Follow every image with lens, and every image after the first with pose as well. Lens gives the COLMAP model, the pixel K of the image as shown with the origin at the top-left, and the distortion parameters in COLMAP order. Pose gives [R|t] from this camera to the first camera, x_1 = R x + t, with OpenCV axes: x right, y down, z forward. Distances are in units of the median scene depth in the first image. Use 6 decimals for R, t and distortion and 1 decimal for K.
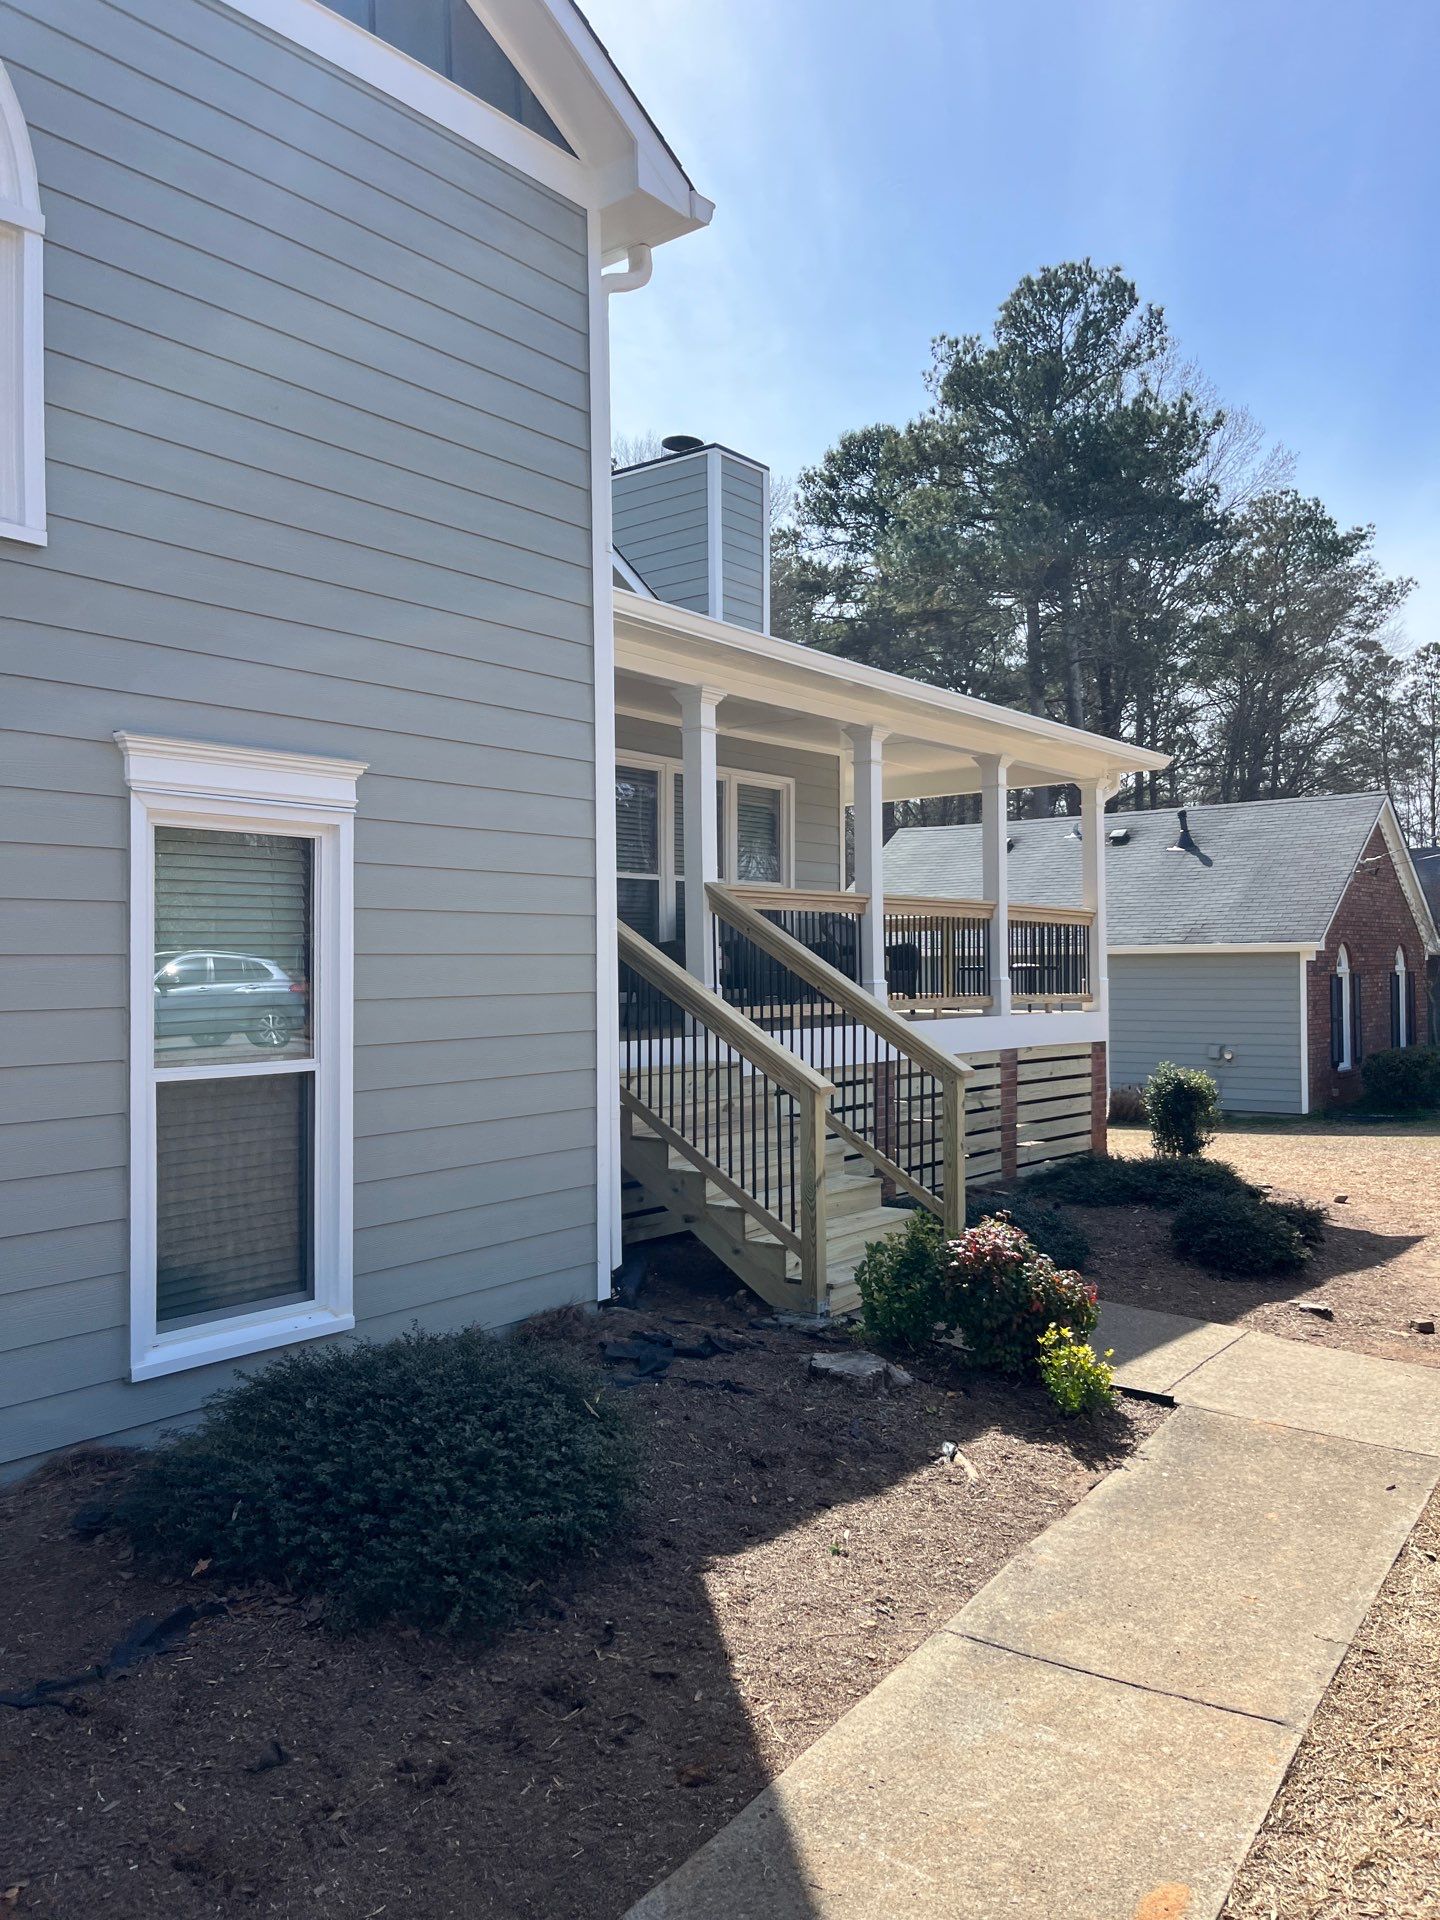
lens RADIAL K [[1440.5, 0, 718.3], [0, 1440.5, 966.0], [0, 0, 1]] dist [0.020303, -0.000957]
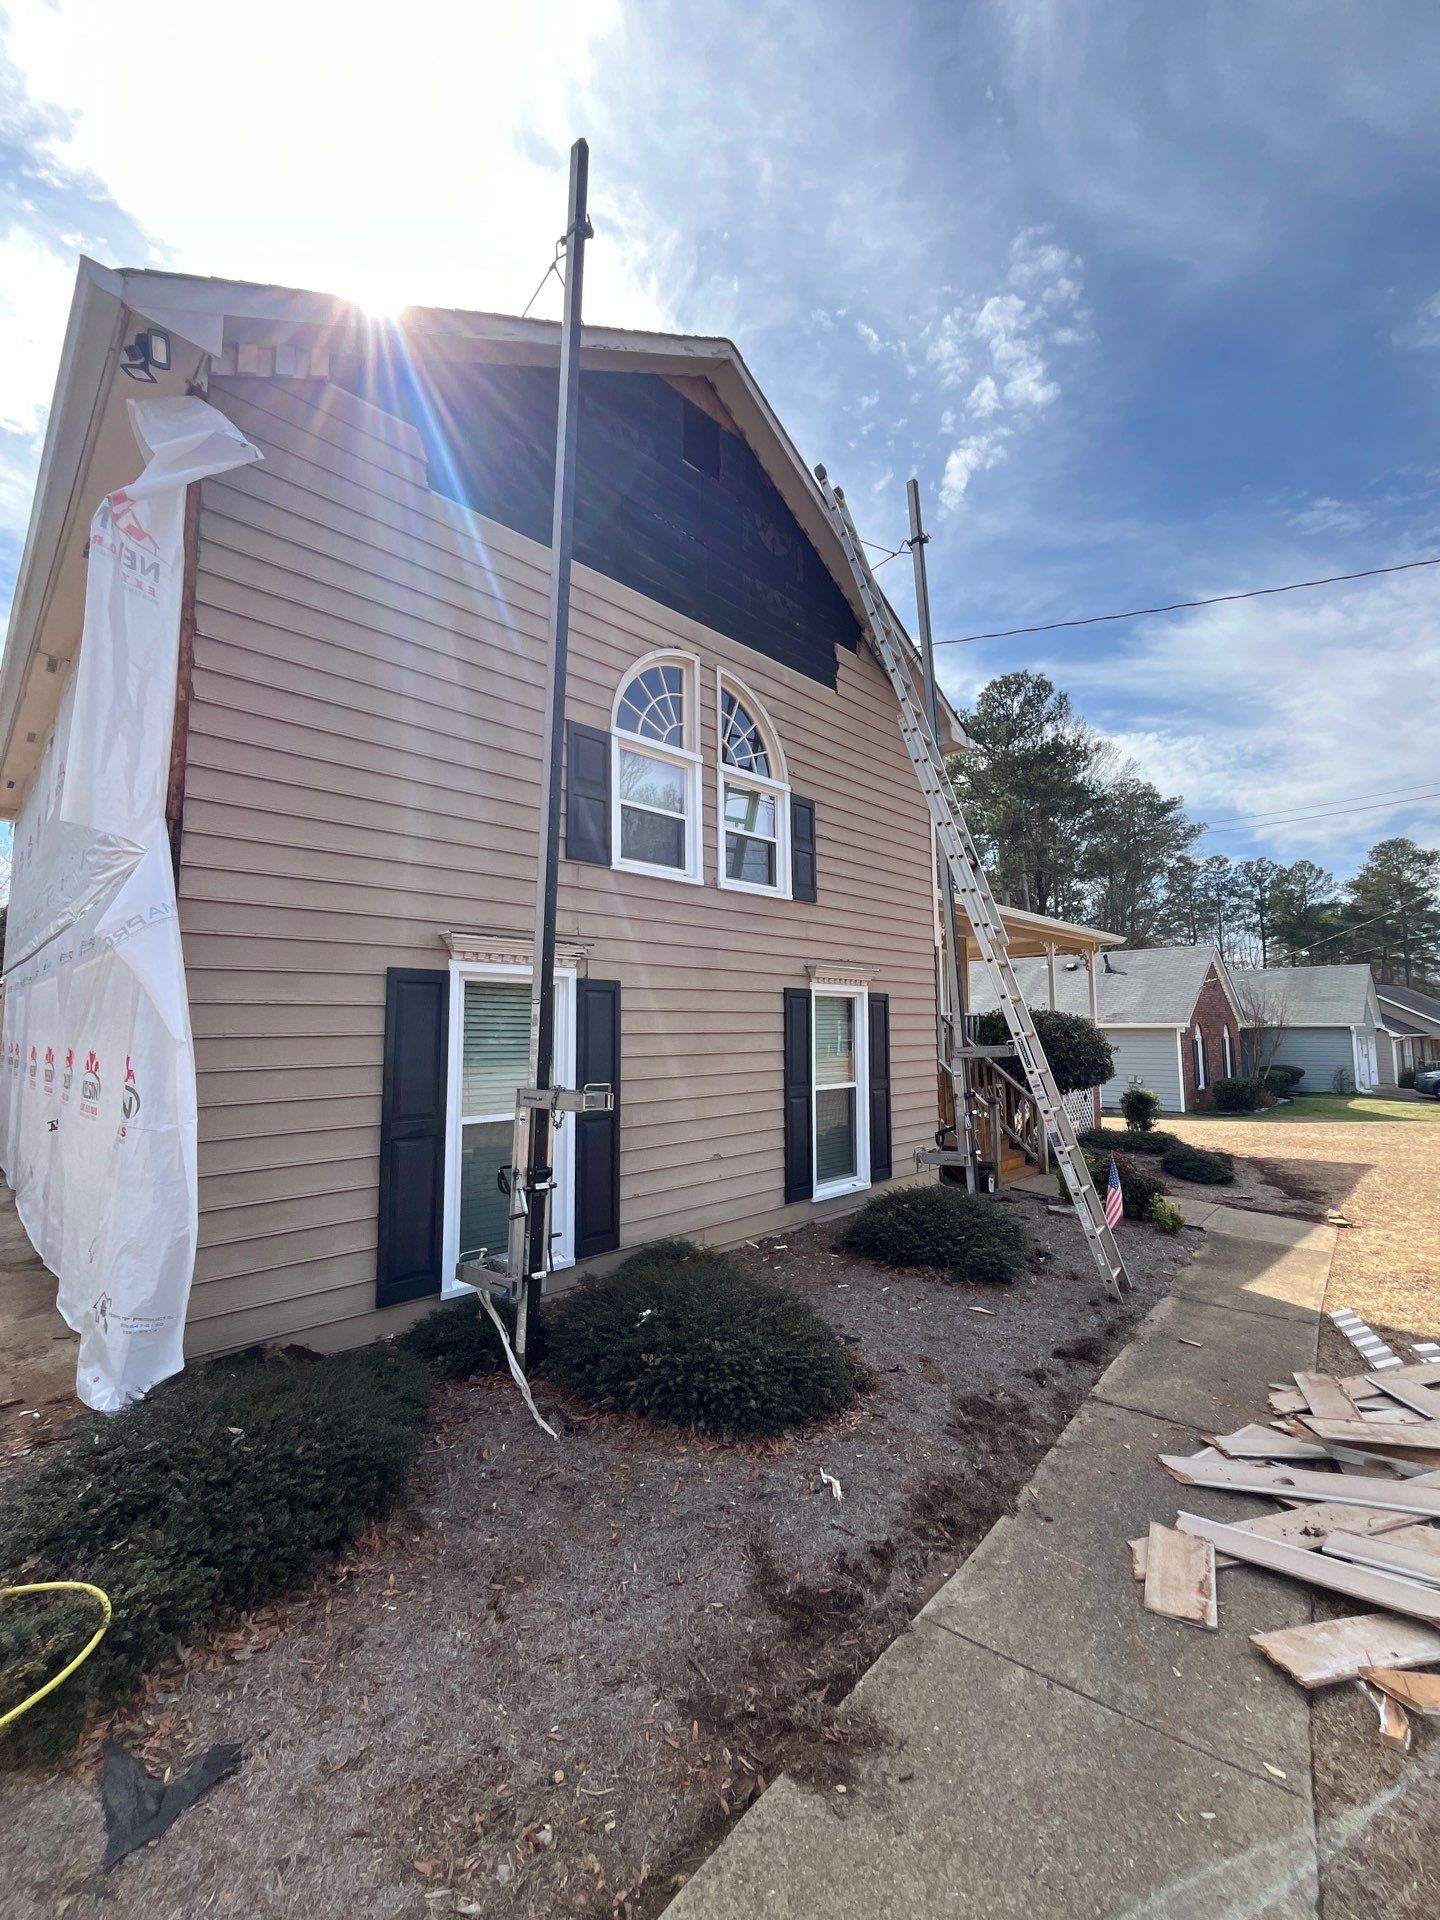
lens RADIAL K [[776.1, 0, 731.3], [0, 776.1, 962.5], [0, 0, 1]] dist [-0.002551, -0.000821]
pose [[0.995038, -0.008750, -0.099113, -0.187181], [0.000206, 0.996304, -0.085893, -0.016107], [0.099498, 0.085447, 0.991362, -0.217770]]
